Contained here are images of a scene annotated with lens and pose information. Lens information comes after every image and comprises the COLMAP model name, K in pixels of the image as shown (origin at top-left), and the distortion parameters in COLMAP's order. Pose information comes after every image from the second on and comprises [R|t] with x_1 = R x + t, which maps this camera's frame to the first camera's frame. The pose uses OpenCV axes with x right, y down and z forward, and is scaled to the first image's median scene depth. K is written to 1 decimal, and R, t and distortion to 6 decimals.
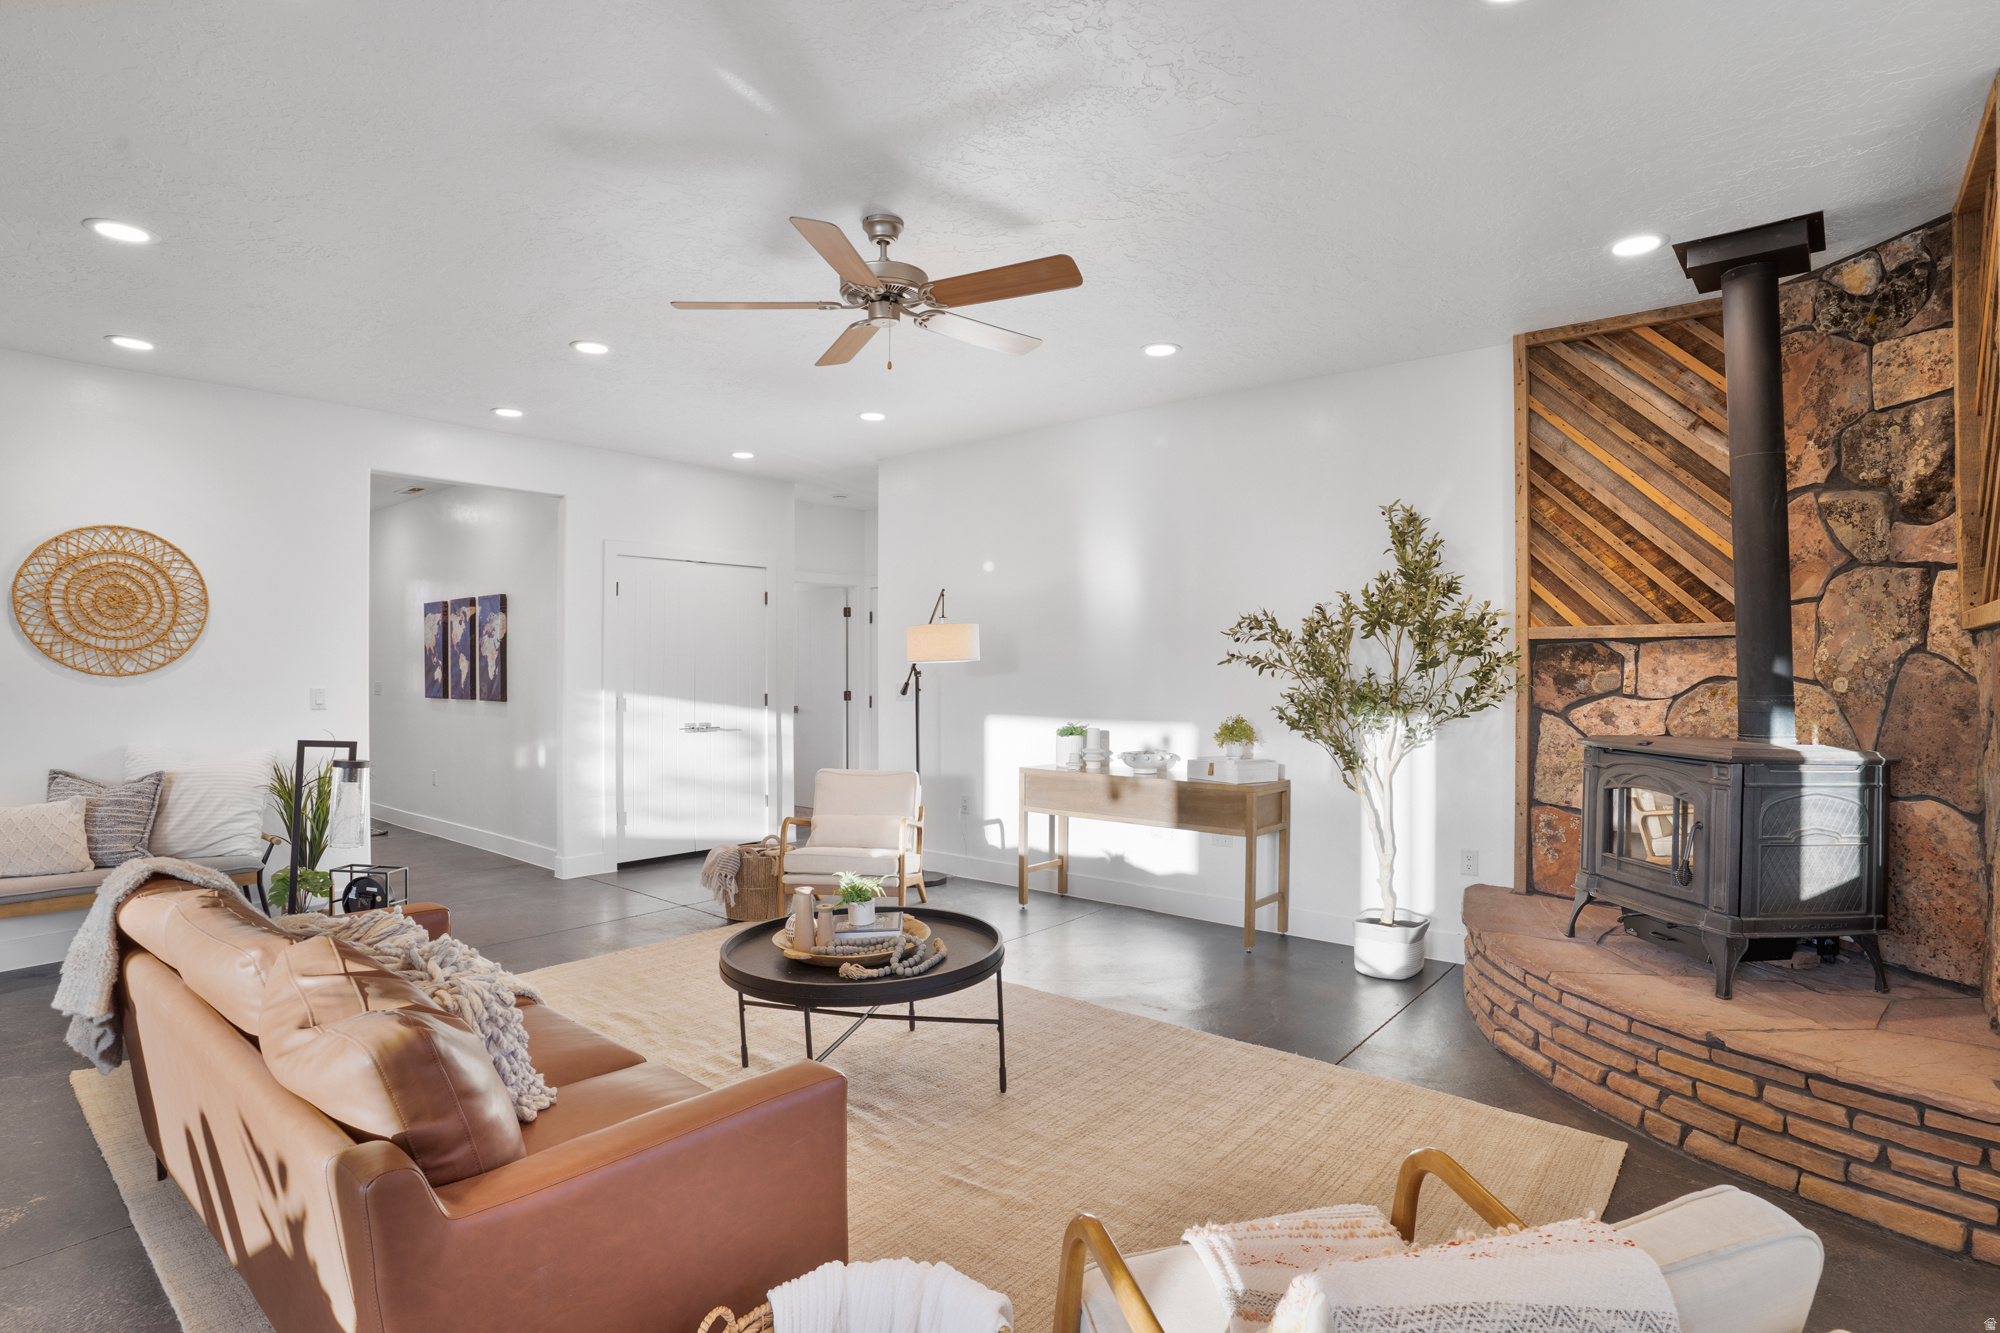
lens RADIAL K [[984.1, 0, 1000.0], [0, 984.1, 666.5], [0, 0, 1]] dist [0.001304, 0.000673]
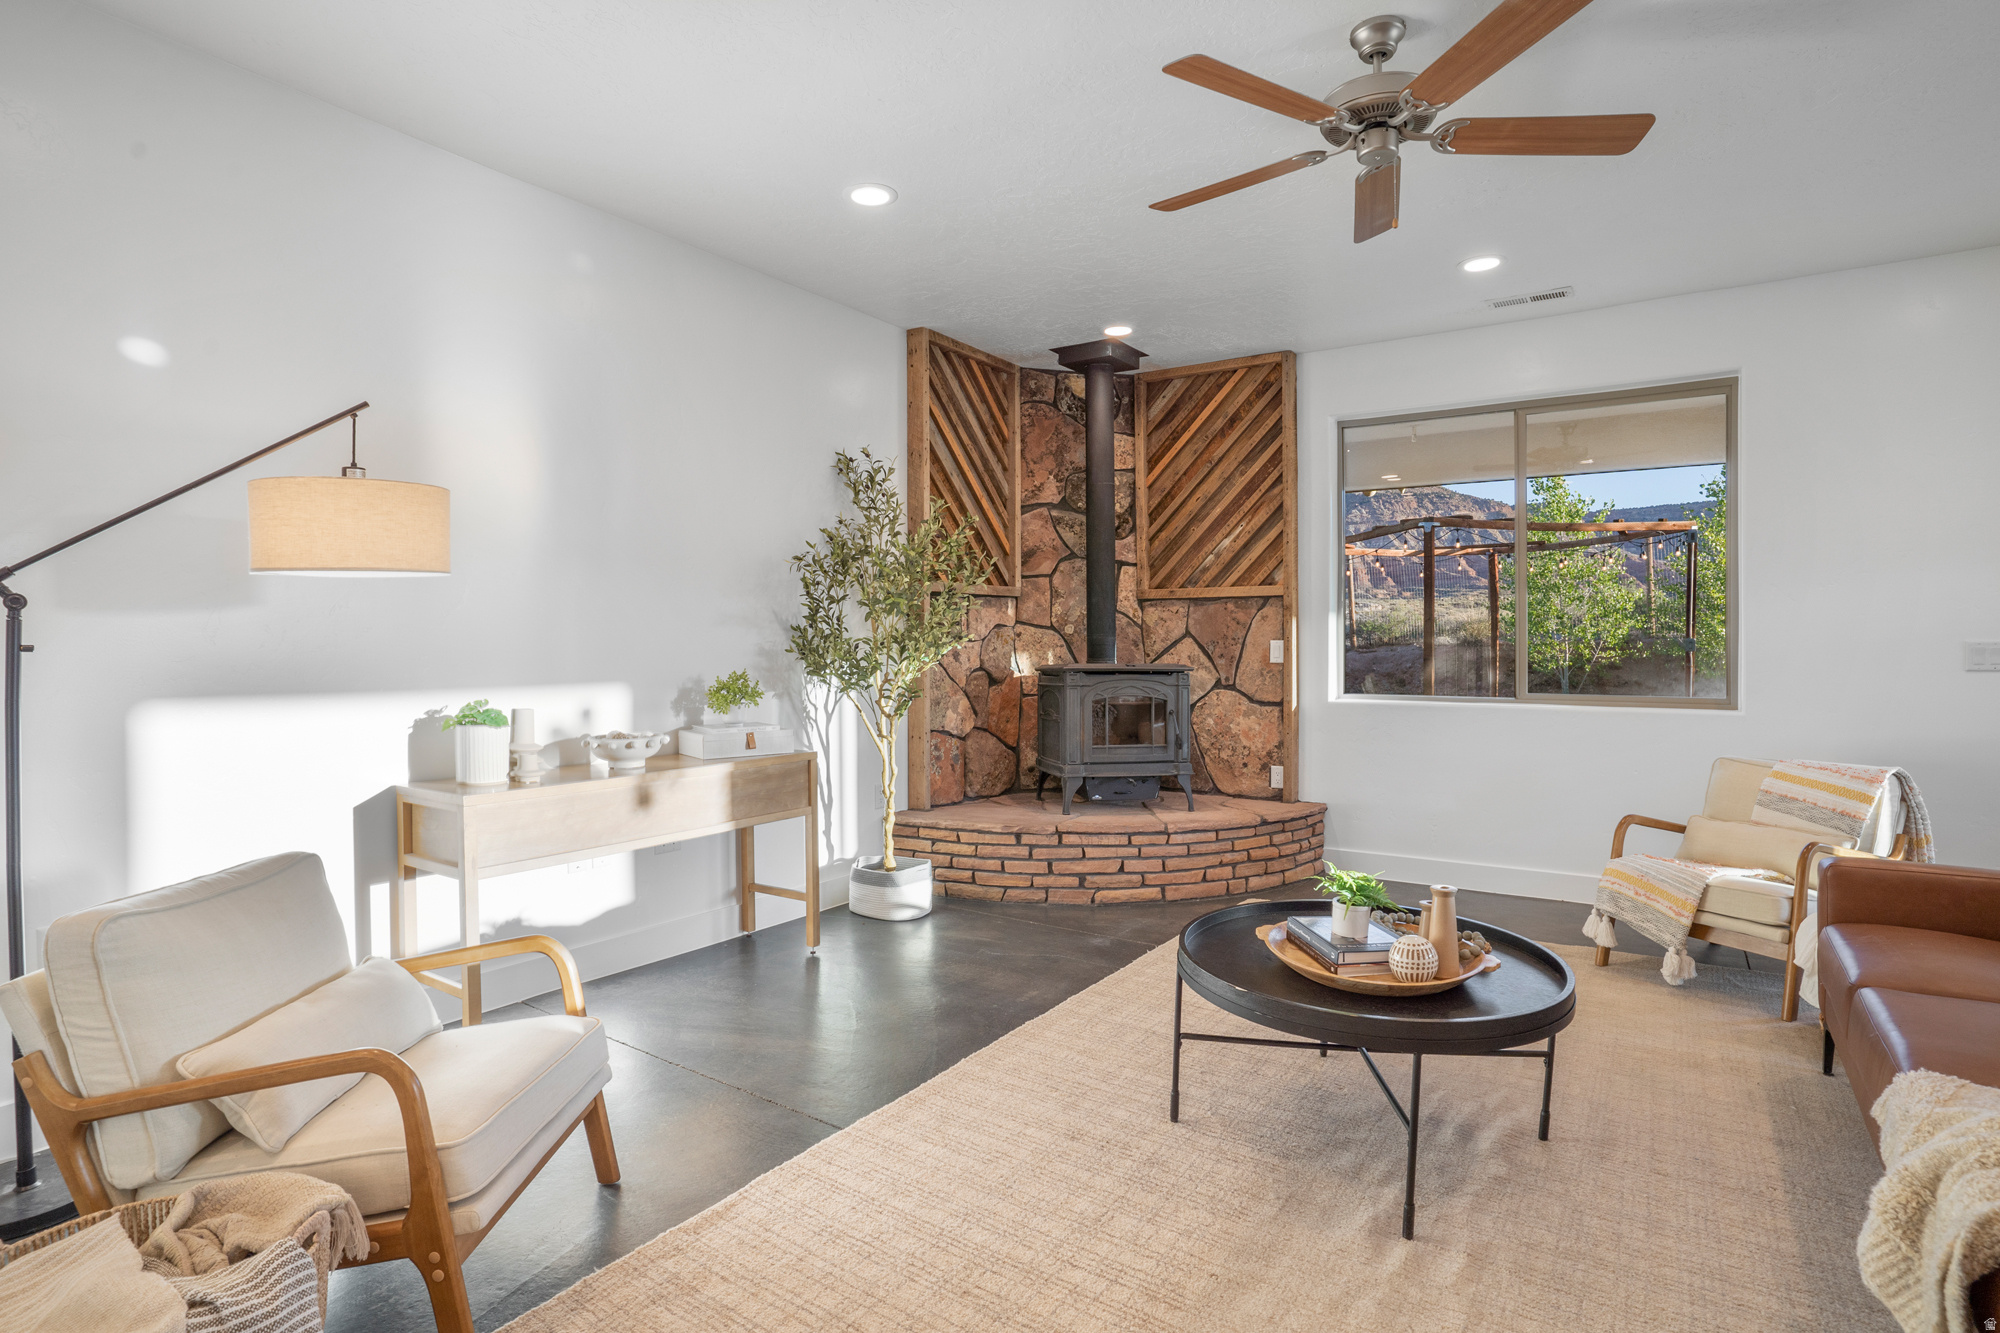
lens RADIAL K [[1018.8, 0, 998.1], [0, 1018.8, 642.2], [0, 0, 1]] dist [-0.021900, 0.000080]
pose [[-0.088524, -0.001146, 0.996073, -0.825490], [-0.000987, 0.999999, 0.001063, 0.038960], [-0.996074, -0.000889, -0.088525, 1.258210]]
